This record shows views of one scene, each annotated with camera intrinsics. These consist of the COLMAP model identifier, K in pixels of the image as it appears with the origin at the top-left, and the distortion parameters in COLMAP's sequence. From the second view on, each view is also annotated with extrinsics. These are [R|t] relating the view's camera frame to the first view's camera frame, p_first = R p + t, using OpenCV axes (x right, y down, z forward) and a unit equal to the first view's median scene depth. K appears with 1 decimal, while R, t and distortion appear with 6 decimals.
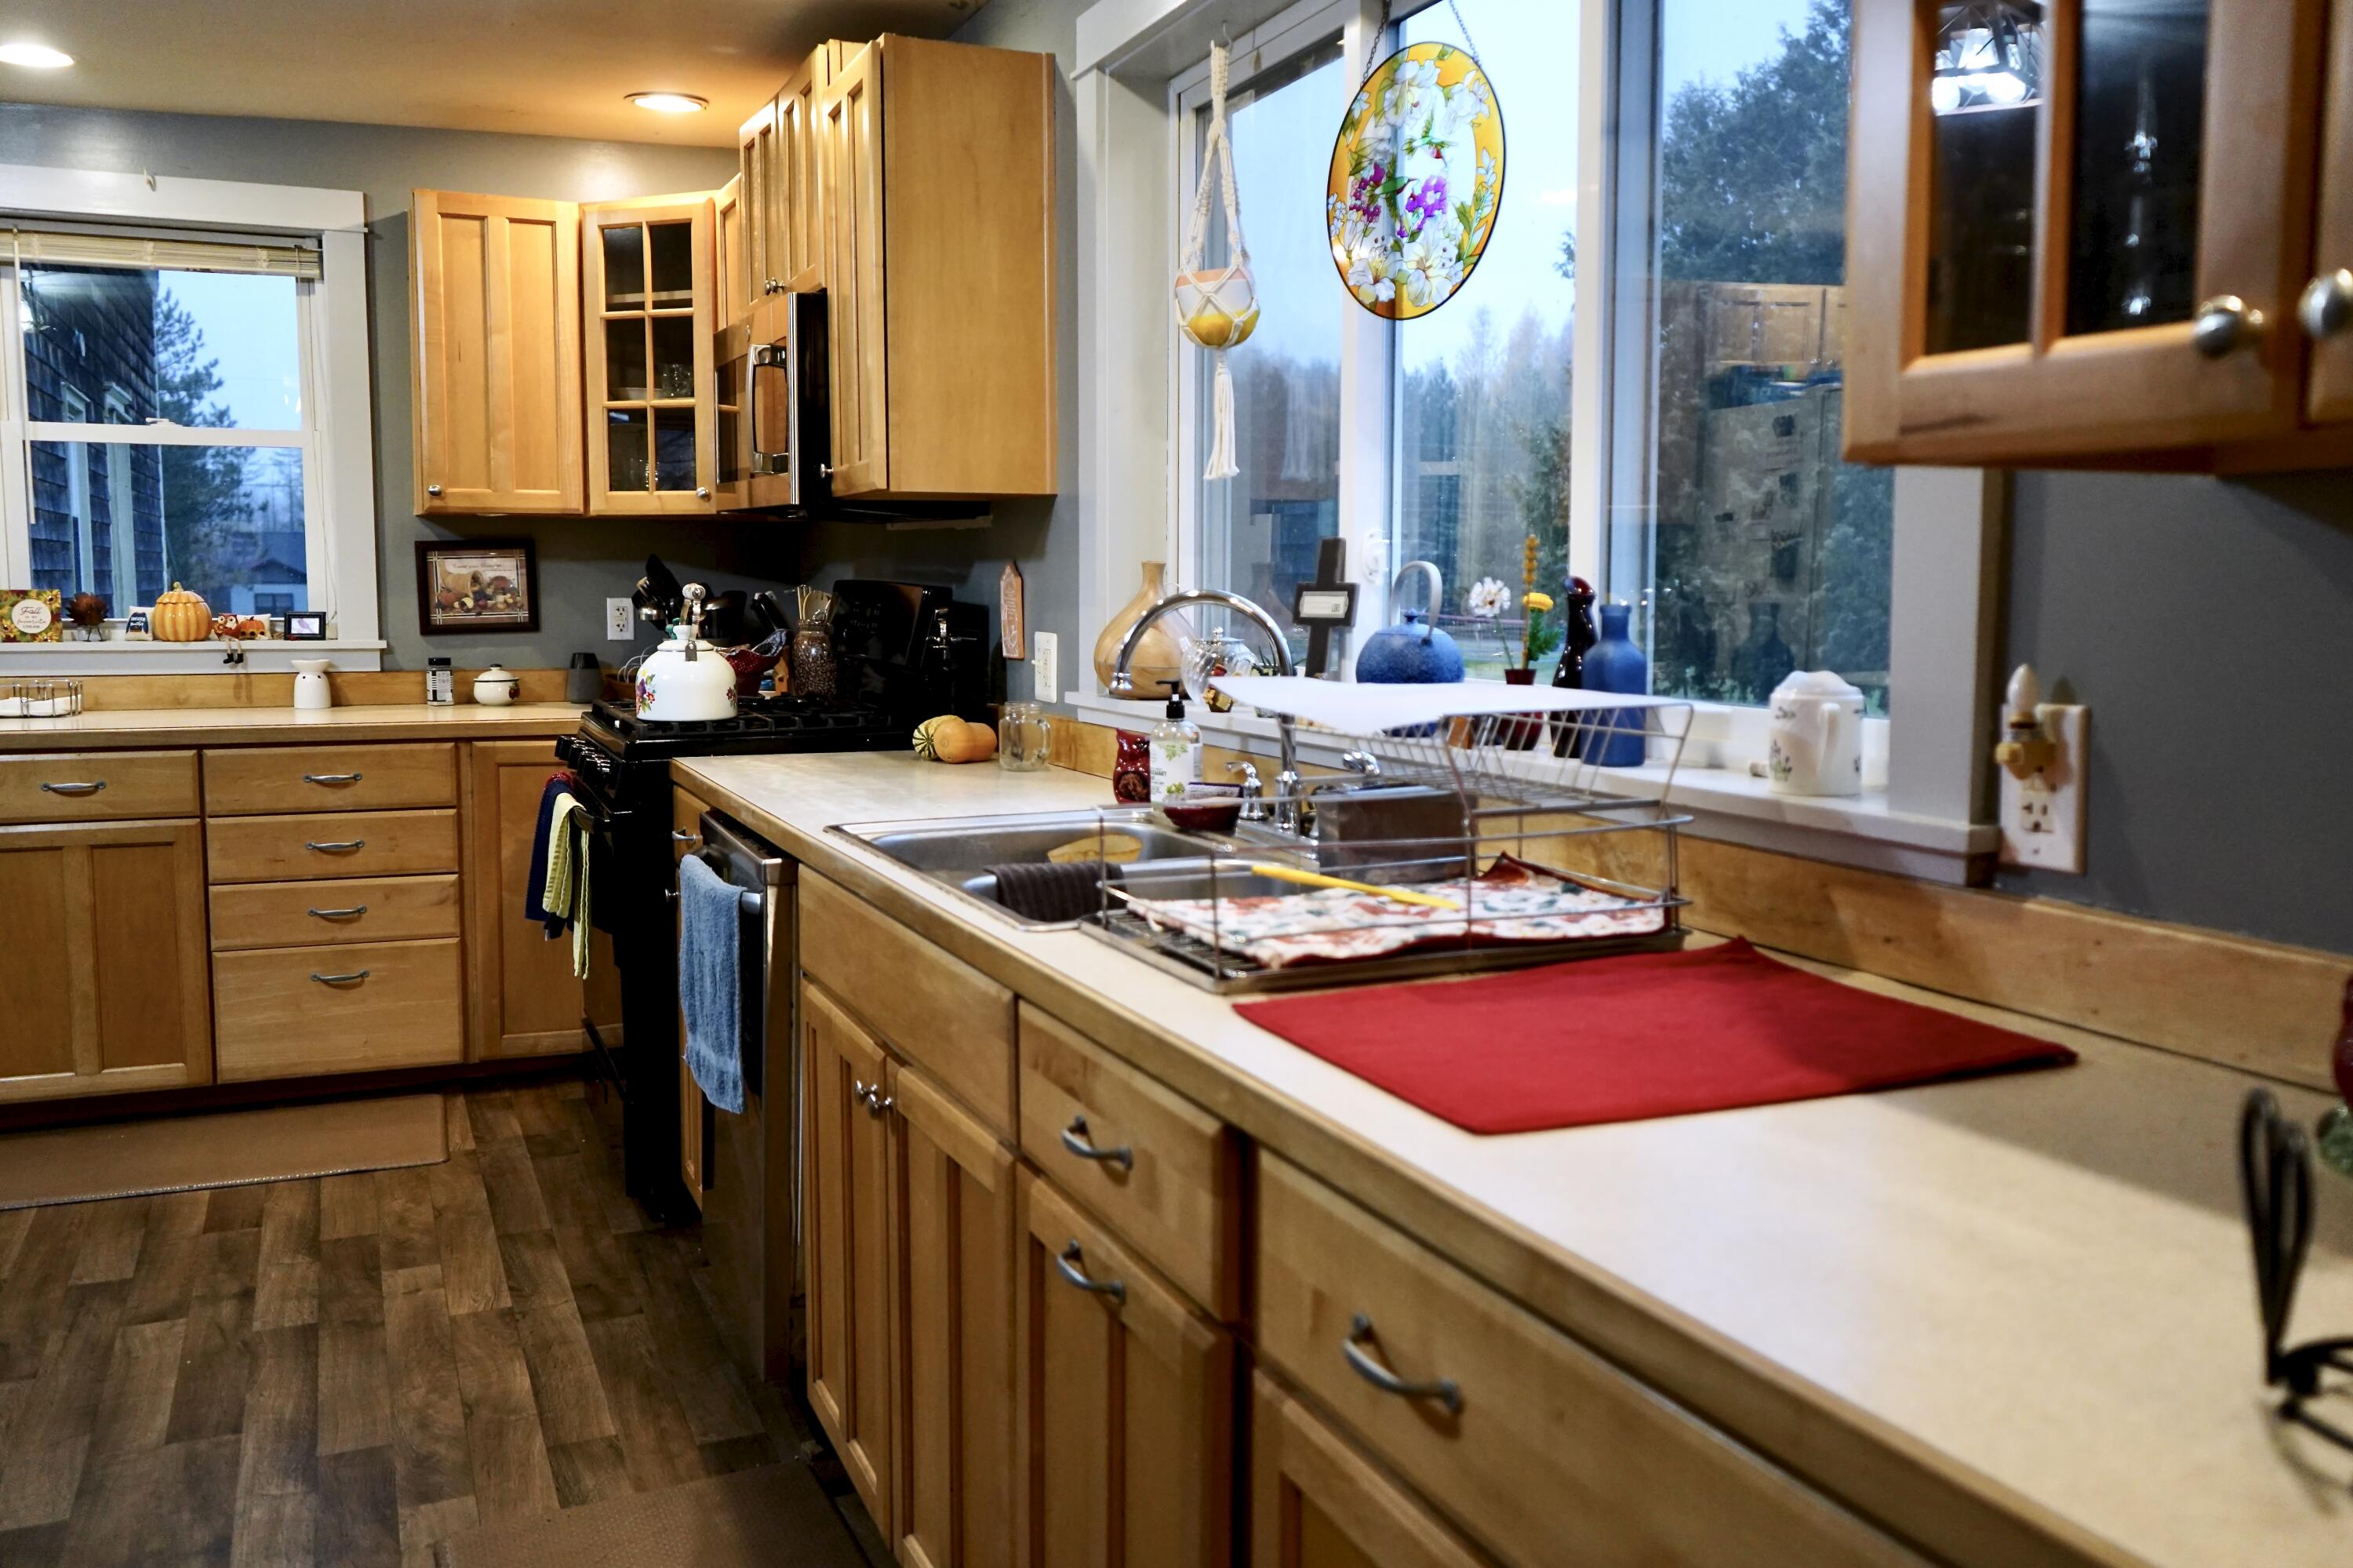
lens RADIAL K [[1915.8, 0, 1176.5], [0, 1915.8, 784.0], [0, 0, 1]] dist [-0.008057, 0.008916]
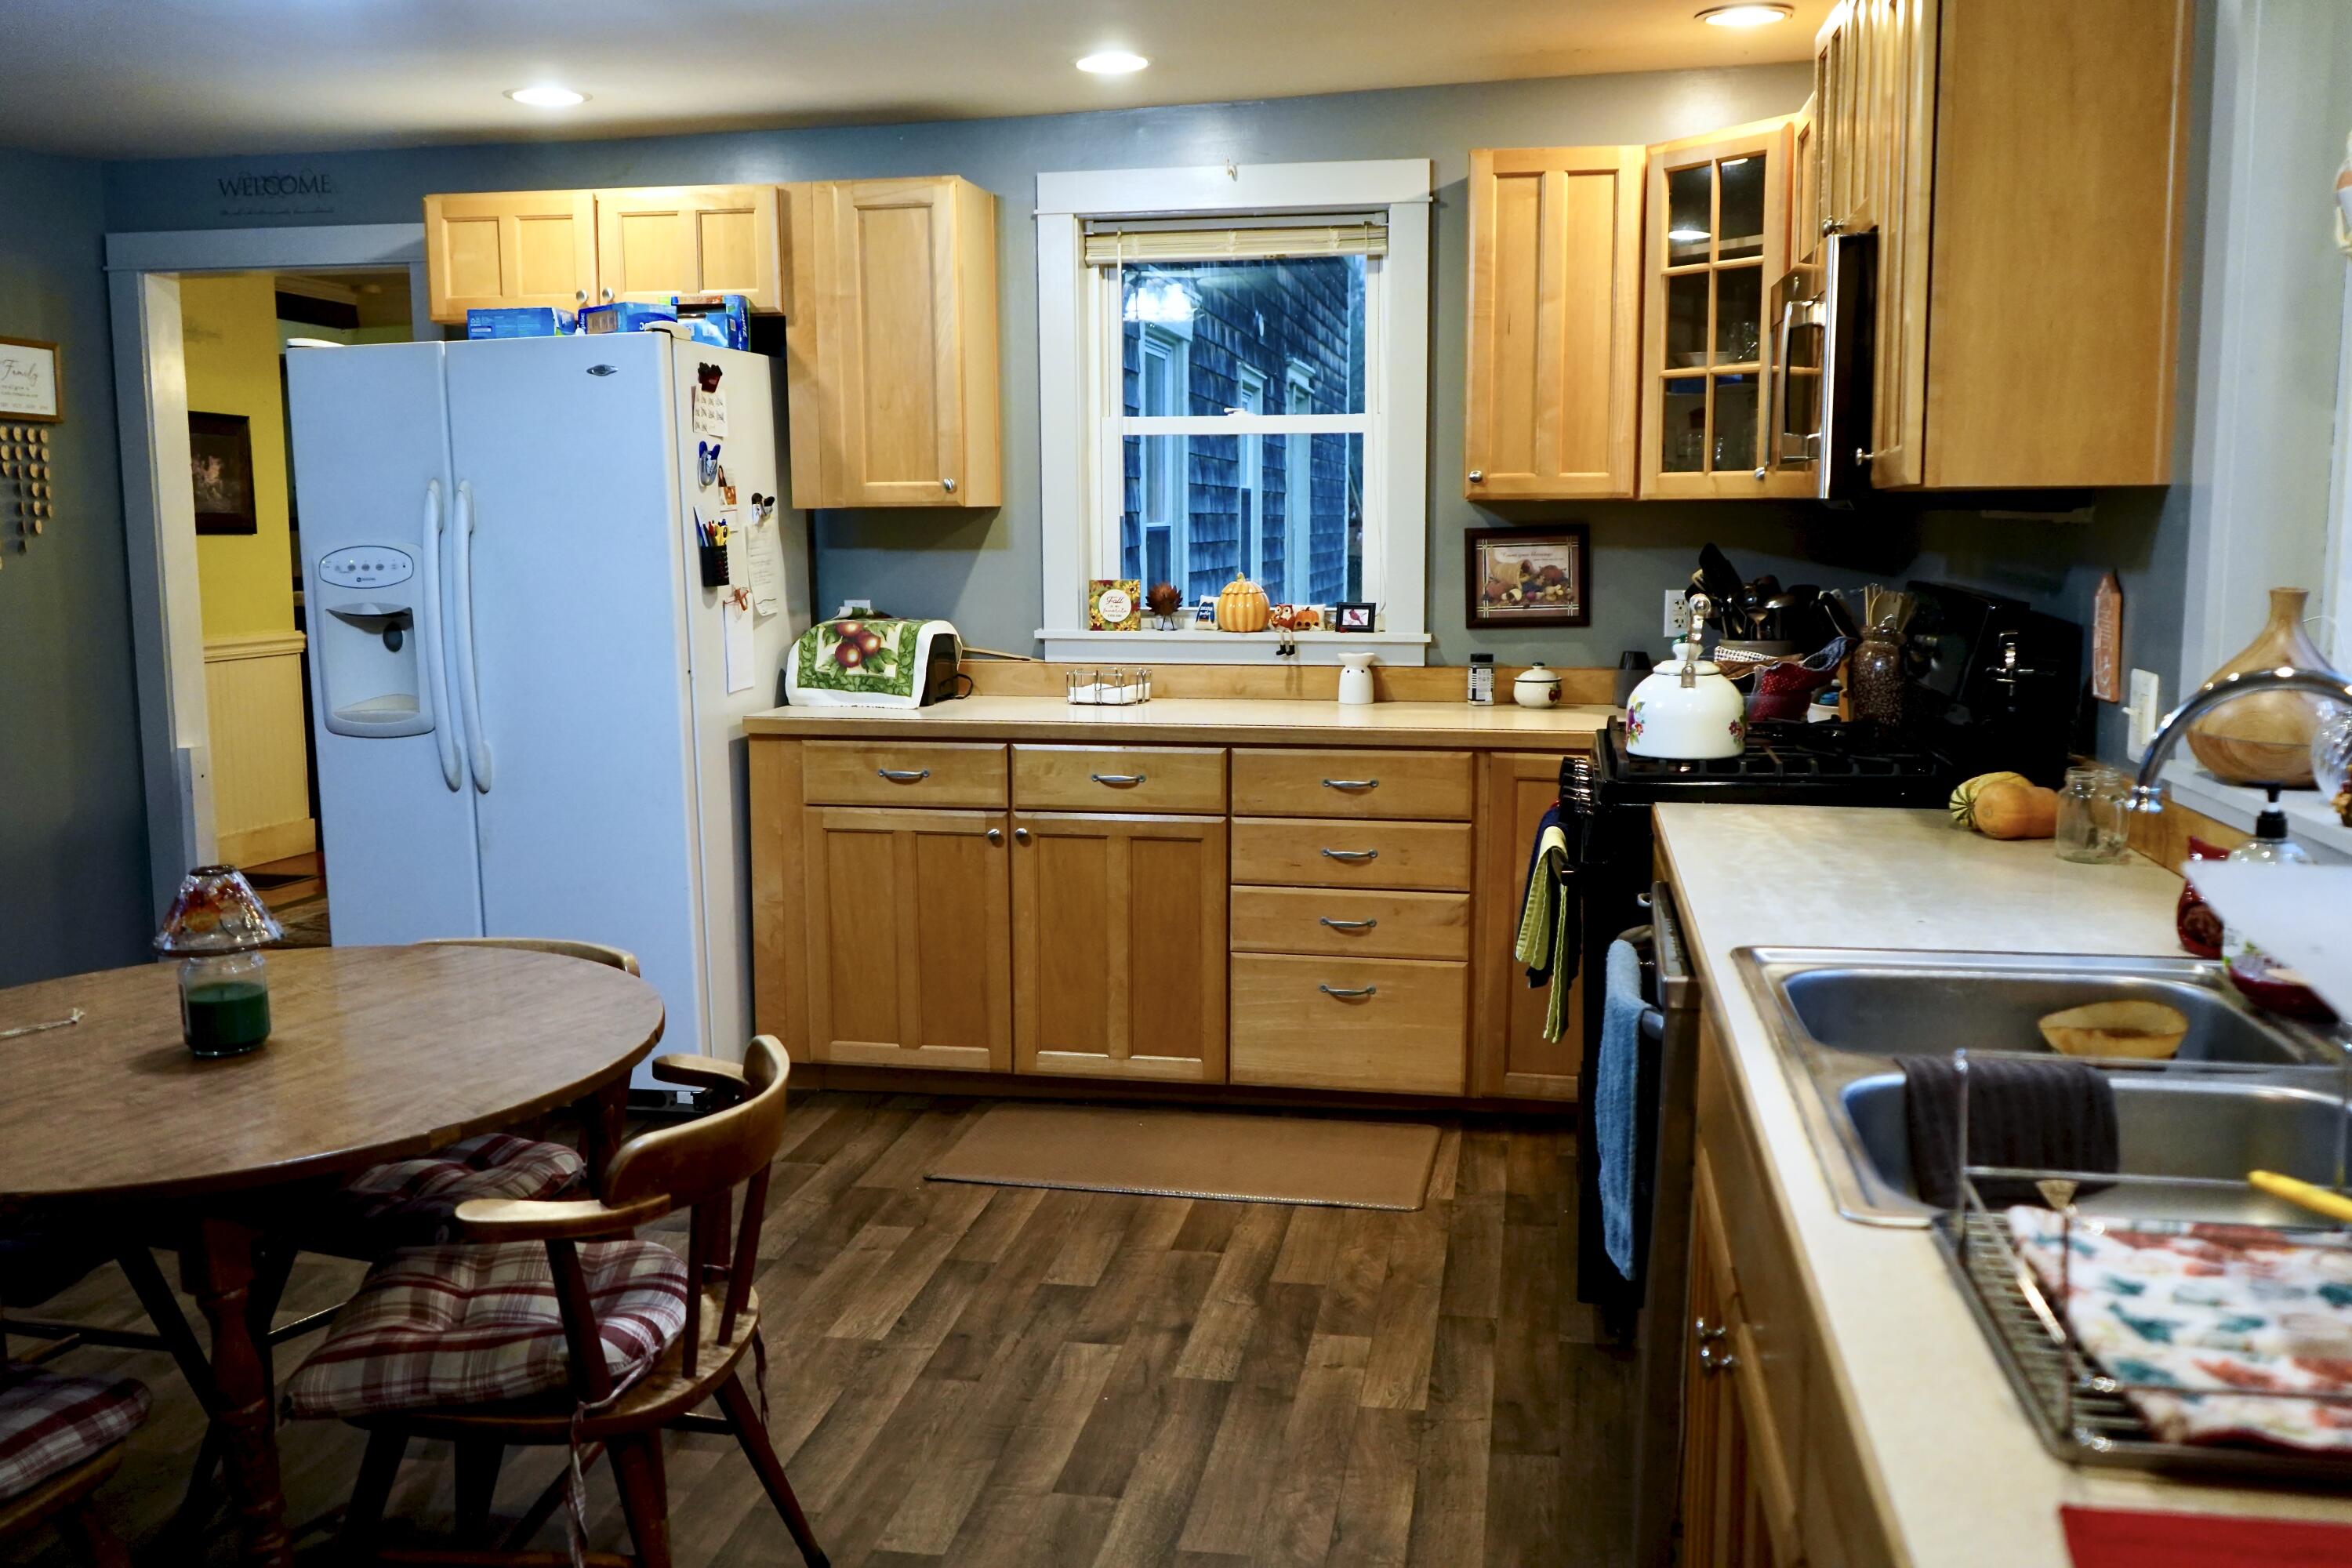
lens RADIAL K [[2002.8, 0, 1176.0], [0, 2002.8, 784.0], [0, 0, 1]] dist [-0.008471, 0.008504]
pose [[0.827839, 0.065077, -0.557178, 0.044072], [-0.052414, 0.997876, 0.038674, -0.037101], [0.558512, -0.002812, 0.829492, 0.123127]]
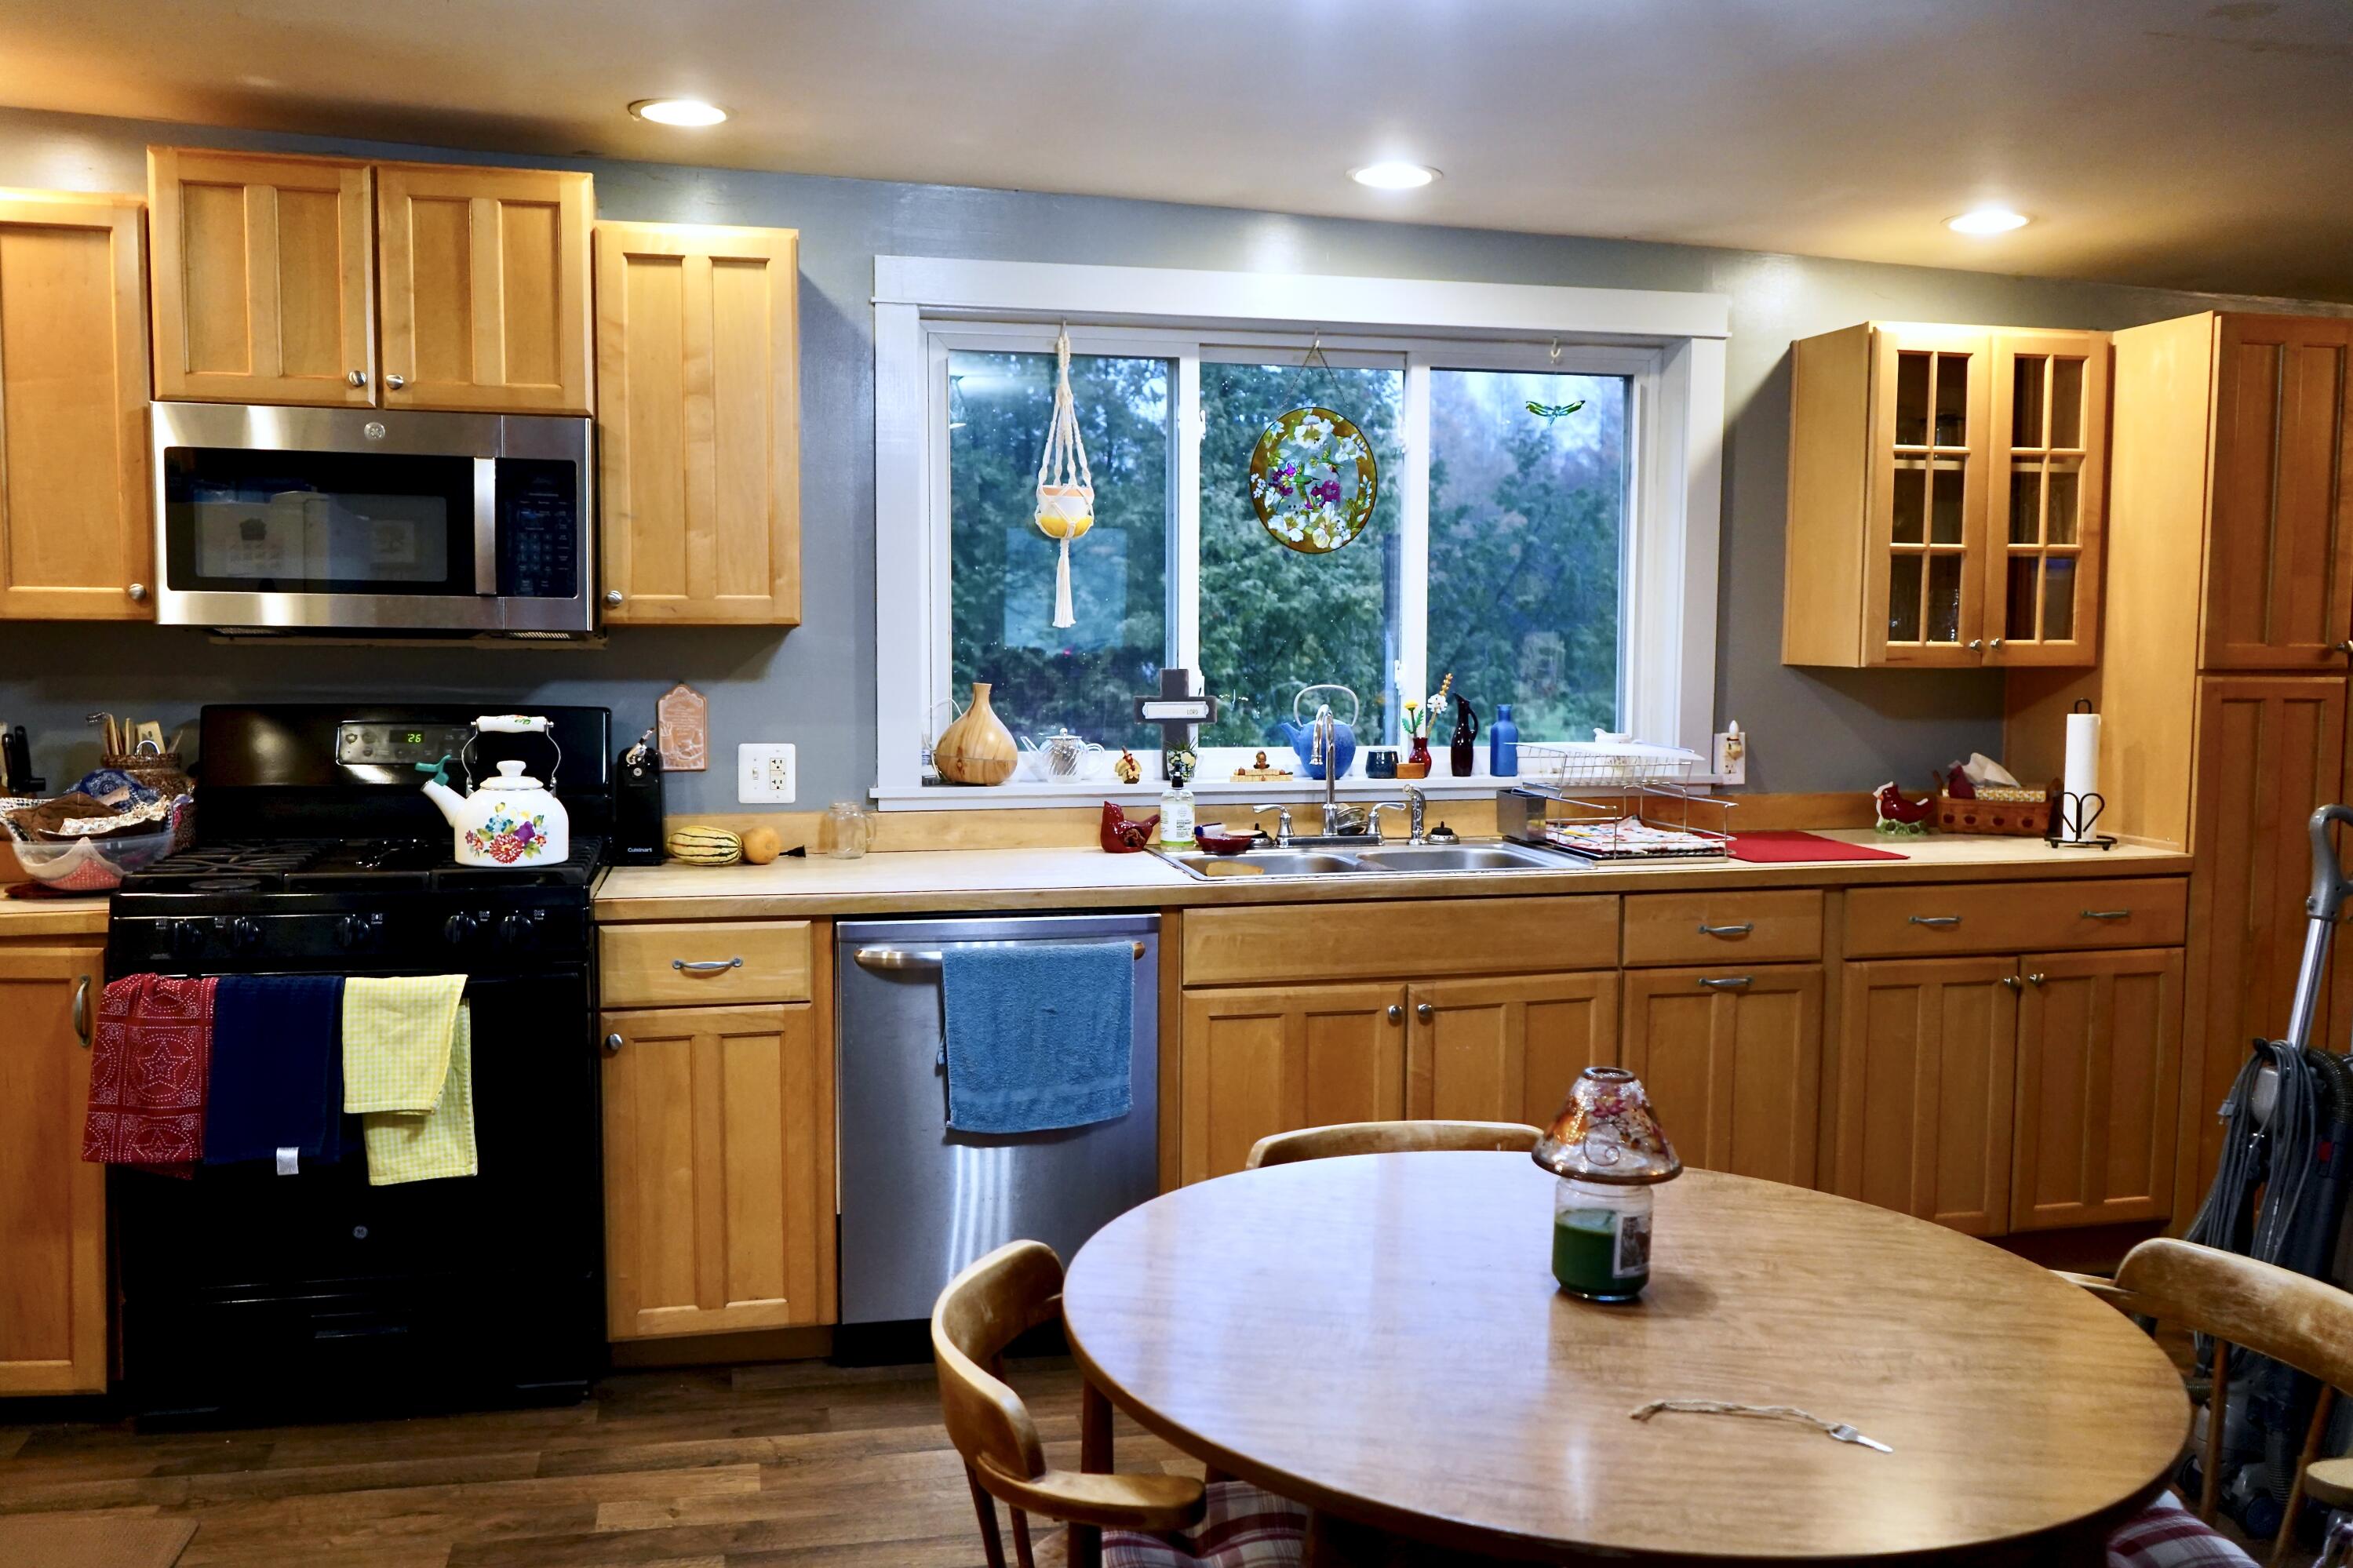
lens RADIAL K [[1915.5, 0, 1176.5], [0, 1915.5, 784.0], [0, 0, 1]] dist [-0.008057, 0.008916]
pose [[0.165339, -0.075293, 0.983359, -0.942223], [0.099837, 0.993237, 0.059264, -0.079064], [-0.981171, 0.088377, 0.171738, 0.455410]]
